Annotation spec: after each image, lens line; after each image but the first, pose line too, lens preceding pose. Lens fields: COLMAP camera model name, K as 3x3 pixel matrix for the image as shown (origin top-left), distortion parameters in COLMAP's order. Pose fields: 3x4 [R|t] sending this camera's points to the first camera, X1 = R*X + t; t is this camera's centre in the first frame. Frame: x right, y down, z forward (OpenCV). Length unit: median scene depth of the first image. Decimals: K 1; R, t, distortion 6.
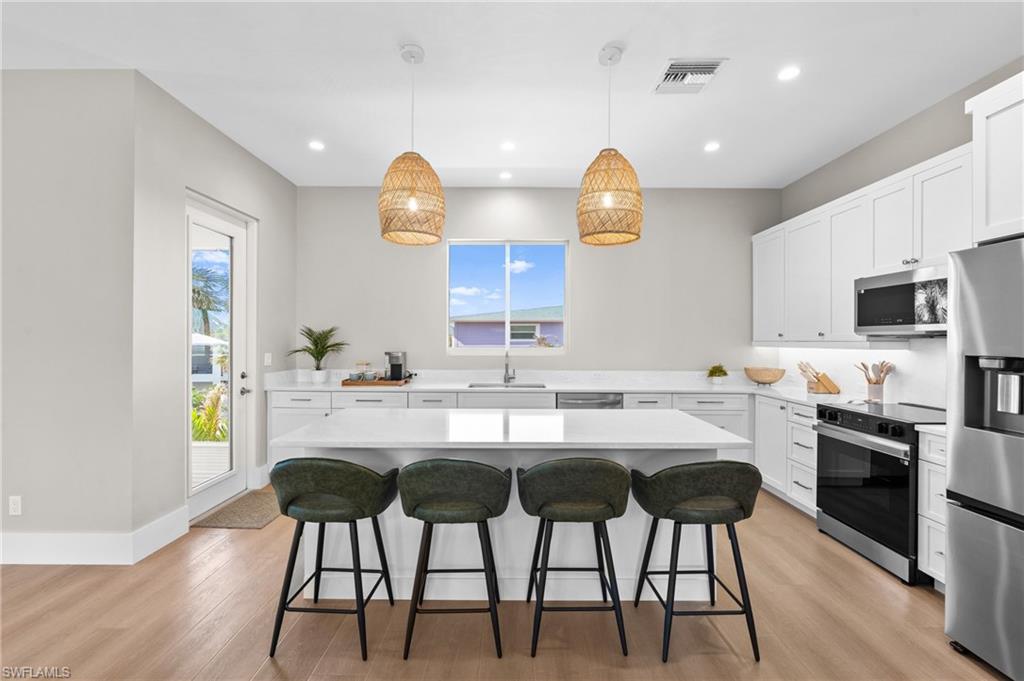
lens RADIAL K [[464.4, 0, 509.8], [0, 464.4, 347.0], [0, 0, 1]] dist [-0.020599, 0.010313]
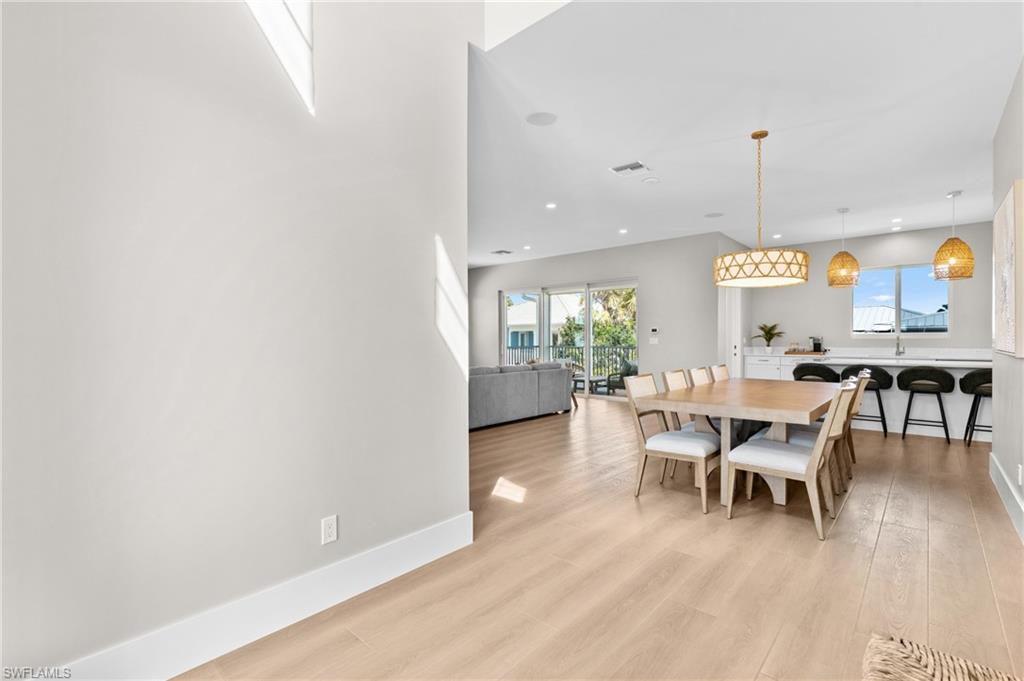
lens RADIAL K [[466.4, 0, 512.0], [0, 466.4, 340.5], [0, 0, 1]] dist [0.001565, 0.000104]
pose [[0.749475, -0.001986, -0.662030, 0.065926], [-0.007070, 0.999914, -0.011004, 0.054610], [0.661995, 0.012928, 0.749397, -1.160155]]
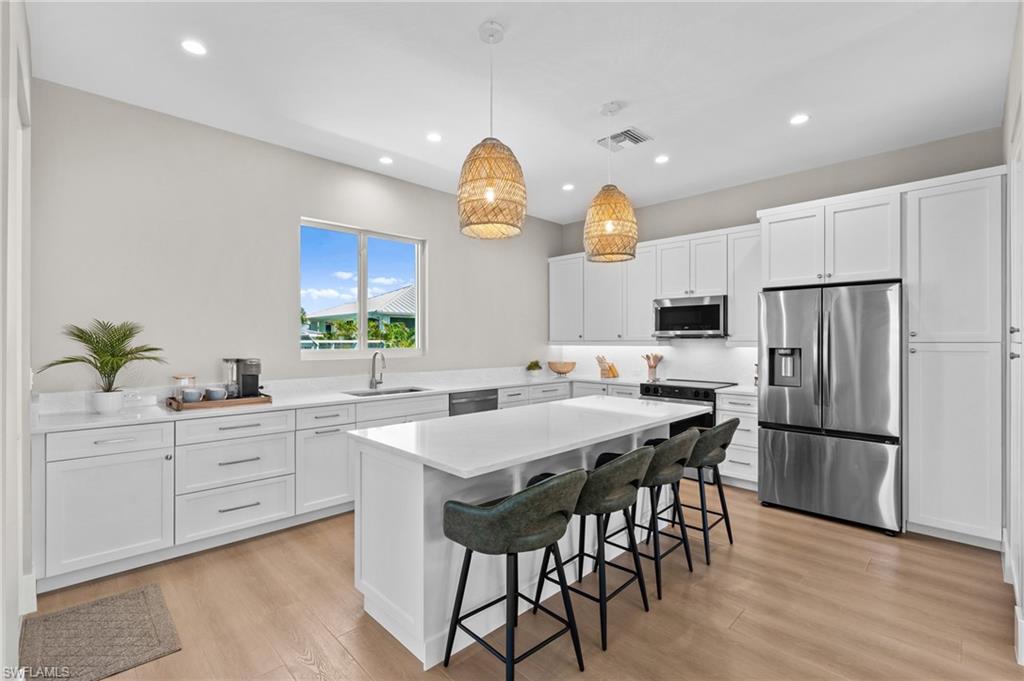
lens RADIAL K [[464.4, 0, 509.8], [0, 464.4, 347.0], [0, 0, 1]] dist [-0.020599, 0.010313]
pose [[0.703719, -0.014289, 0.710335, -0.486963], [0.015537, 0.999868, 0.004721, -0.004312], [-0.710309, 0.007714, 0.703848, 0.187879]]
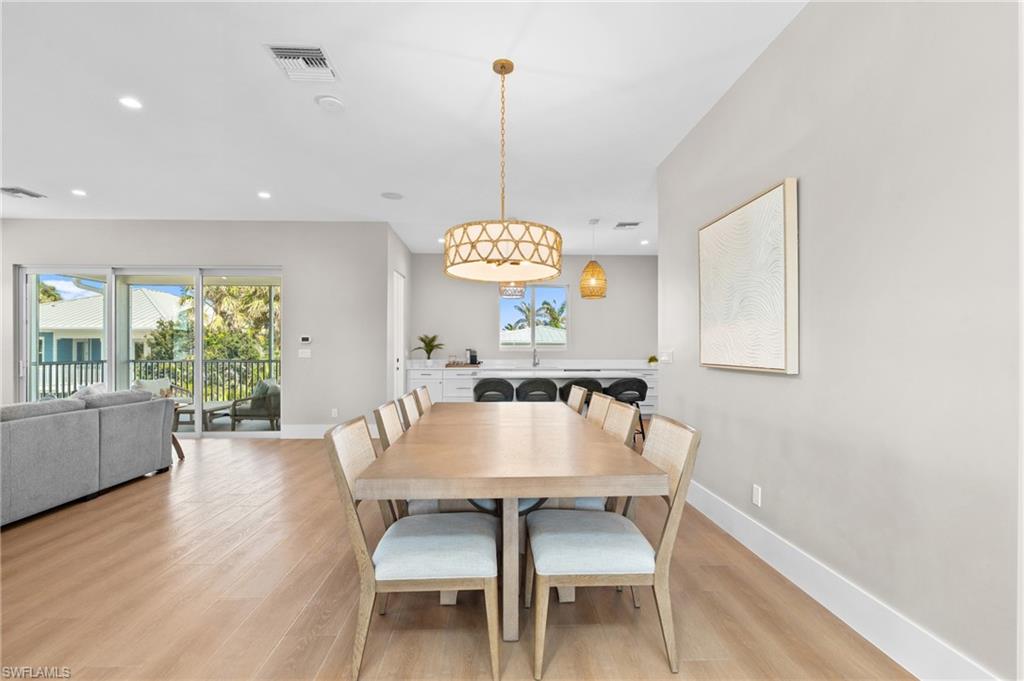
lens RADIAL K [[464.4, 0, 509.8], [0, 464.4, 347.0], [0, 0, 1]] dist [-0.020599, 0.010313]
pose [[0.998886, -0.000841, 0.047192, -0.194772], [0.001929, 0.999733, -0.023008, 0.046079], [-0.047160, 0.023074, 0.998621, -0.803811]]
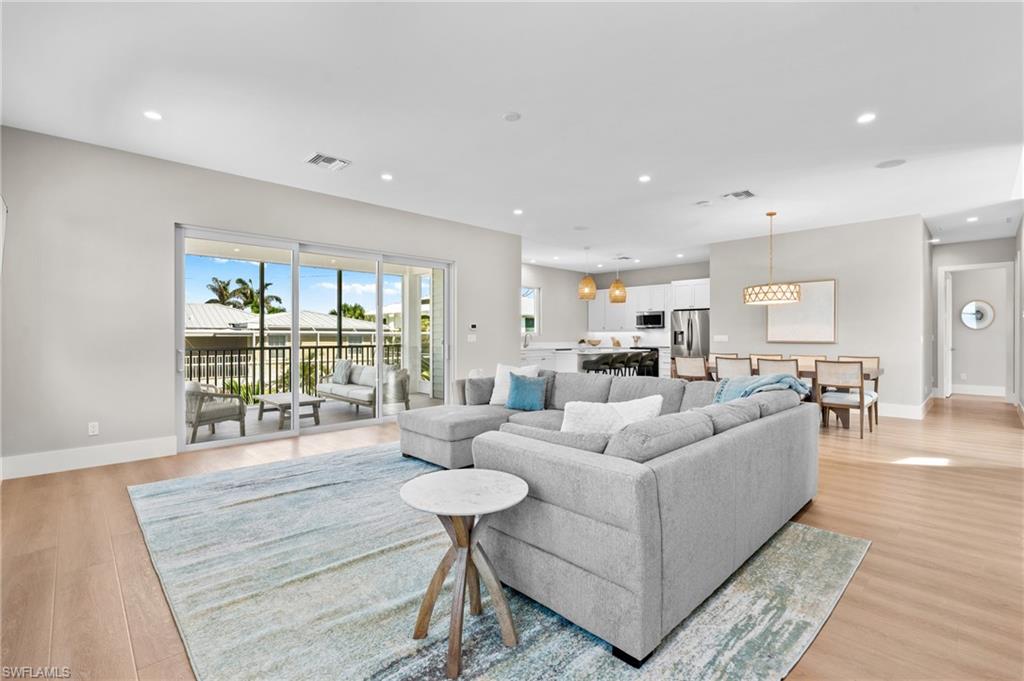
lens RADIAL K [[466.4, 0, 512.0], [0, 466.4, 340.5], [0, 0, 1]] dist [0.001565, 0.000104]
pose [[0.705344, -0.010950, 0.708780, -1.824214], [0.014760, 0.999891, 0.000759, 0.040864], [-0.708711, 0.009926, 0.705429, -0.642808]]
